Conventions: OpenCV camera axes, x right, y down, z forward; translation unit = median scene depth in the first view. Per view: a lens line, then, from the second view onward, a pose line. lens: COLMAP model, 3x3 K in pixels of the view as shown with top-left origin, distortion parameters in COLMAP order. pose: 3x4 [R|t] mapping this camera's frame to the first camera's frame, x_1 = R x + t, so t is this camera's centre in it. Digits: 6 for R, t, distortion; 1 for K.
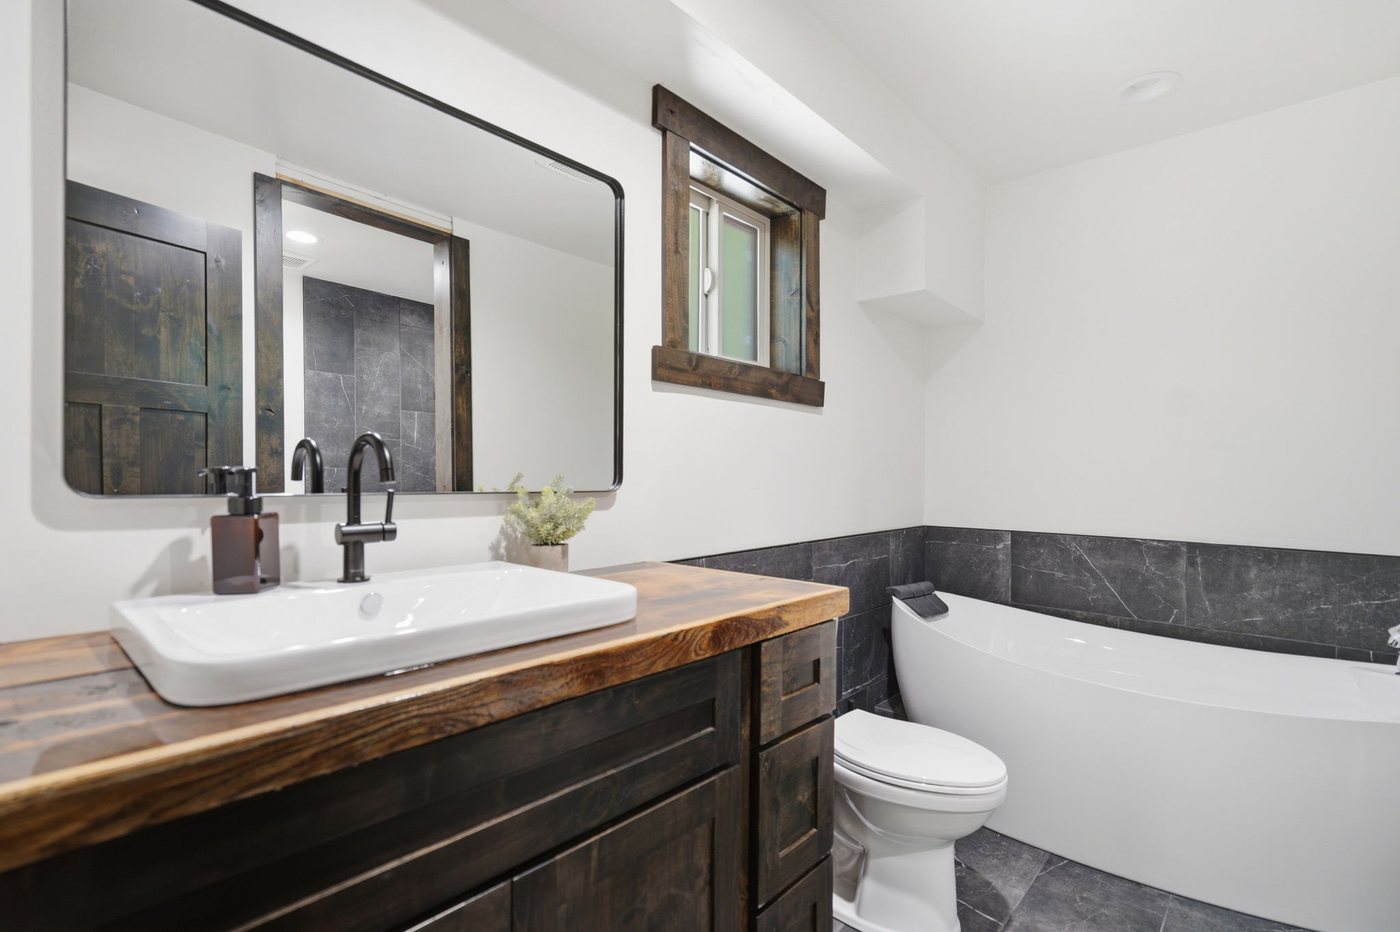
lens RADIAL K [[642.2, 0, 698.0], [0, 642.2, 472.3], [0, 0, 1]] dist [-0.005613, 0.003544]
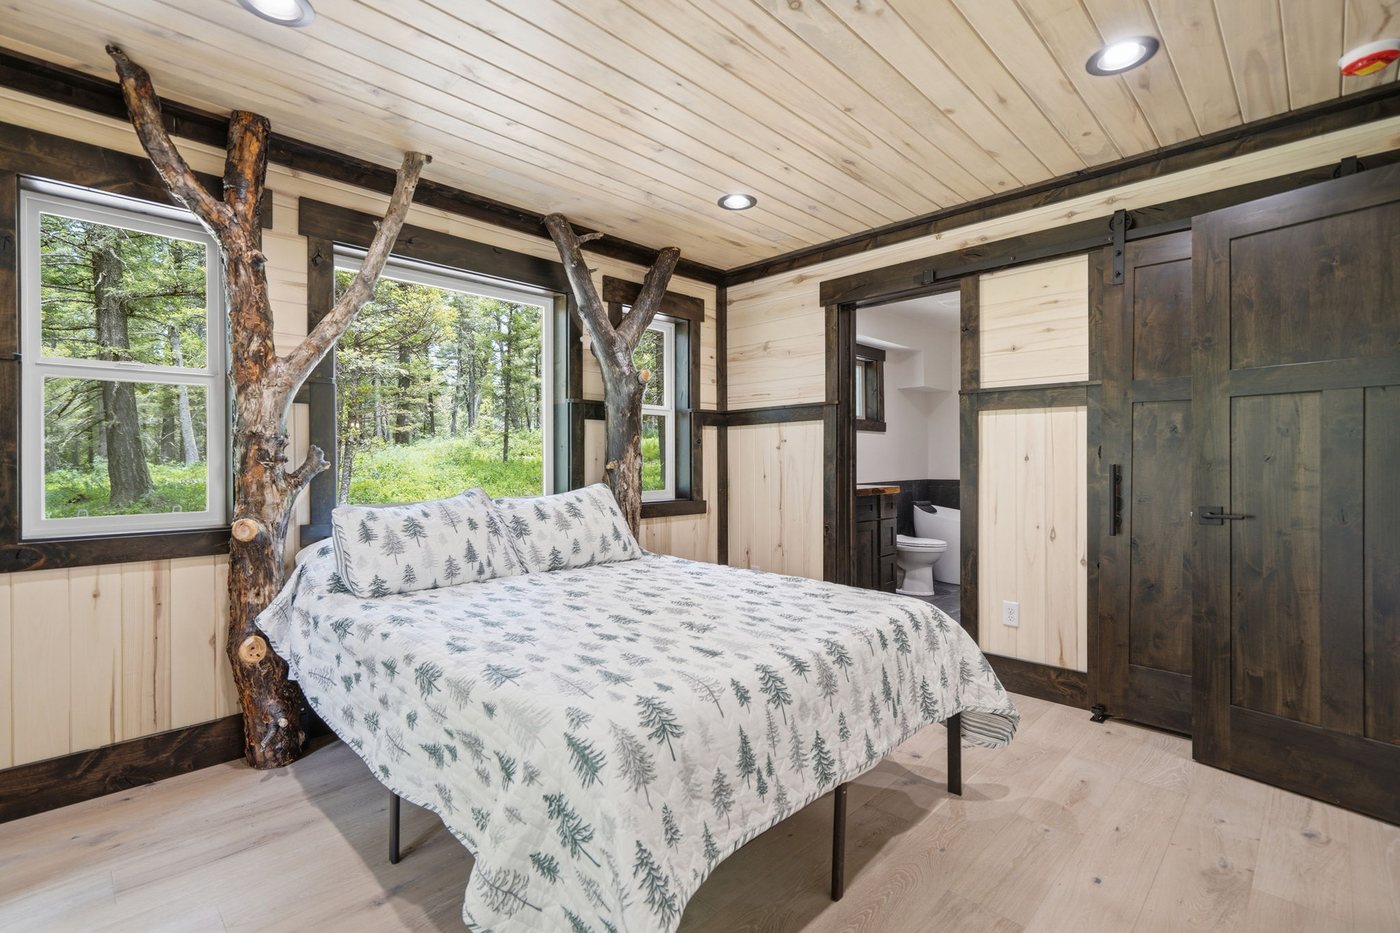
lens RADIAL K [[642.2, 0, 694.1], [0, 642.2, 454.6], [0, 0, 1]] dist [-0.005613, 0.003544]
pose [[0.998753, -0.014377, -0.047815, -0.471074], [0.014120, 0.999884, -0.005703, -0.003408], [0.047891, 0.005021, 0.998840, -1.690399]]
